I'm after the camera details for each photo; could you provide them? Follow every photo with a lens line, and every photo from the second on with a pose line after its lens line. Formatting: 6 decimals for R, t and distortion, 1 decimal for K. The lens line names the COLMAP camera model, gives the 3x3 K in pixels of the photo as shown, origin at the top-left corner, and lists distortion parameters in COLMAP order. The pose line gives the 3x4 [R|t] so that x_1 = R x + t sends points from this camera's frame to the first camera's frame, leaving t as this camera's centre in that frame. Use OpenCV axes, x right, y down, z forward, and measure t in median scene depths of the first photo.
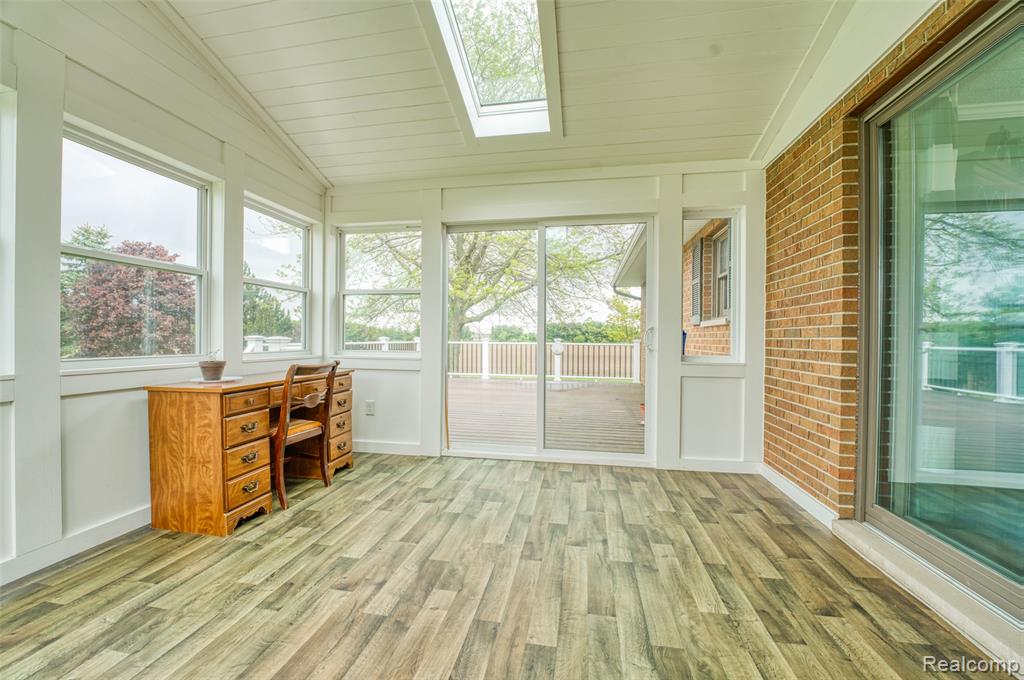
lens RADIAL K [[409.0, 0, 505.4], [0, 409.0, 338.4], [0, 0, 1]] dist [-0.024714, 0.000134]
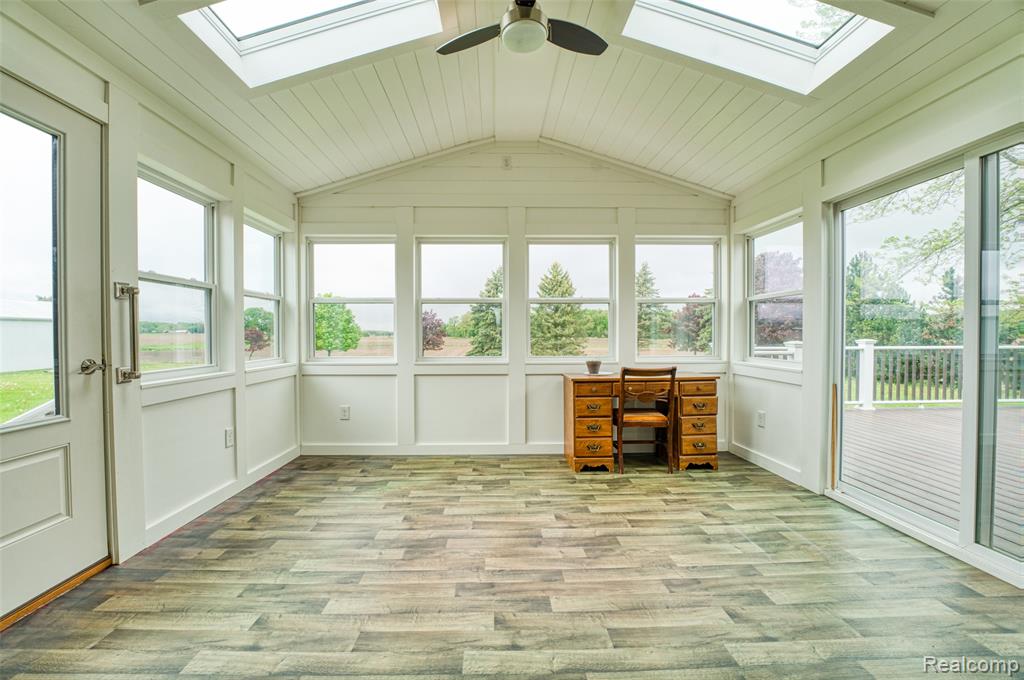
lens RADIAL K [[409.0, 0, 504.9], [0, 409.0, 341.9], [0, 0, 1]] dist [-0.024714, 0.000134]
pose [[0.223470, 0.009322, -0.974666, 0.620972], [0.003970, 0.999937, 0.010474, -0.030780], [0.974703, -0.006210, 0.223419, 0.287030]]
